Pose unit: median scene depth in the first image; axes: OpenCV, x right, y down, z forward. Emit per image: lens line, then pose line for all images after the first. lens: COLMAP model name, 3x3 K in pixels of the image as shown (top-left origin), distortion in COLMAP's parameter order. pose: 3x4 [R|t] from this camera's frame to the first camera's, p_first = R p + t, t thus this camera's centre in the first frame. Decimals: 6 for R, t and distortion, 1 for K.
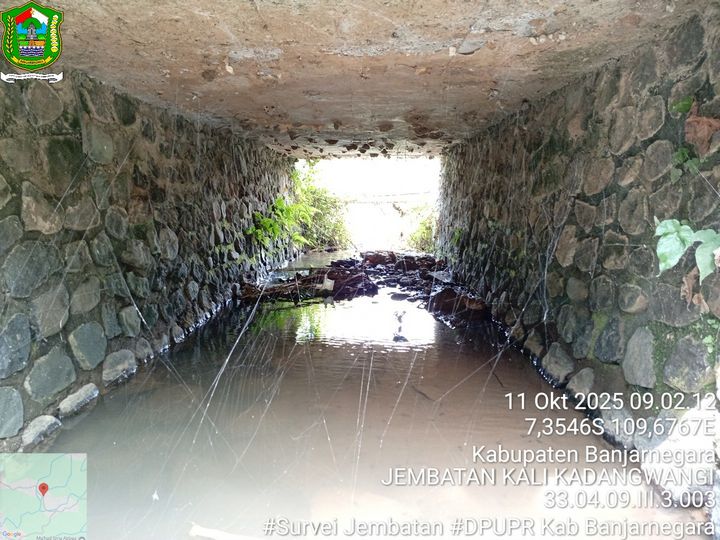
lens RADIAL K [[546.0, 0, 356.4], [0, 546.0, 272.7], [0, 0, 1]] dist [0.085918, -0.180486]
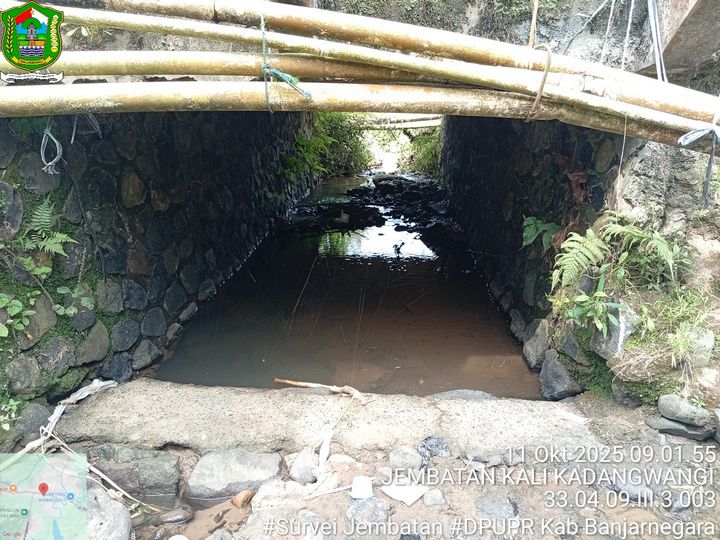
lens RADIAL K [[546.0, 0, 356.4], [0, 546.0, 272.7], [0, 0, 1]] dist [0.085918, -0.180486]
pose [[0.999377, -0.006426, -0.034711, 0.022327], [0.012297, 0.985076, 0.171678, -0.085597], [0.033090, -0.171998, 0.984541, -0.300980]]
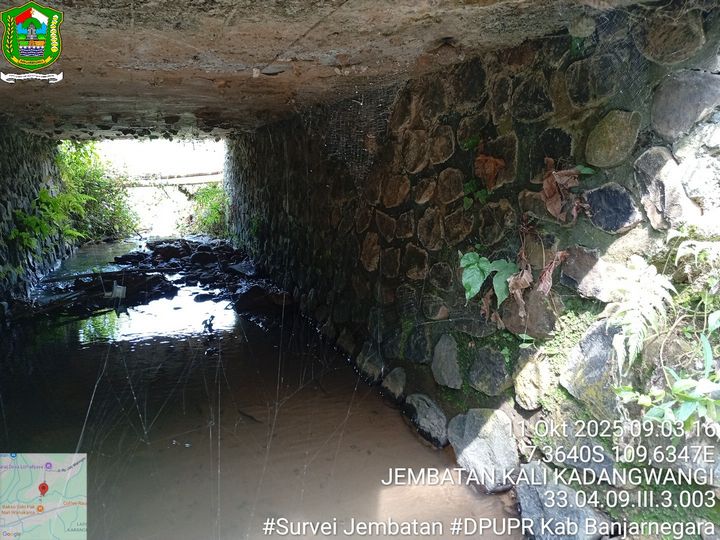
lens RADIAL K [[548.1, 0, 358.8], [0, 548.1, 271.9], [0, 0, 1]] dist [0.087390, -0.188623]
pose [[0.924900, -0.089168, 0.369607, -0.025353], [0.069160, 0.995349, 0.067064, -0.055030], [-0.373868, -0.036466, 0.926765, 0.011400]]
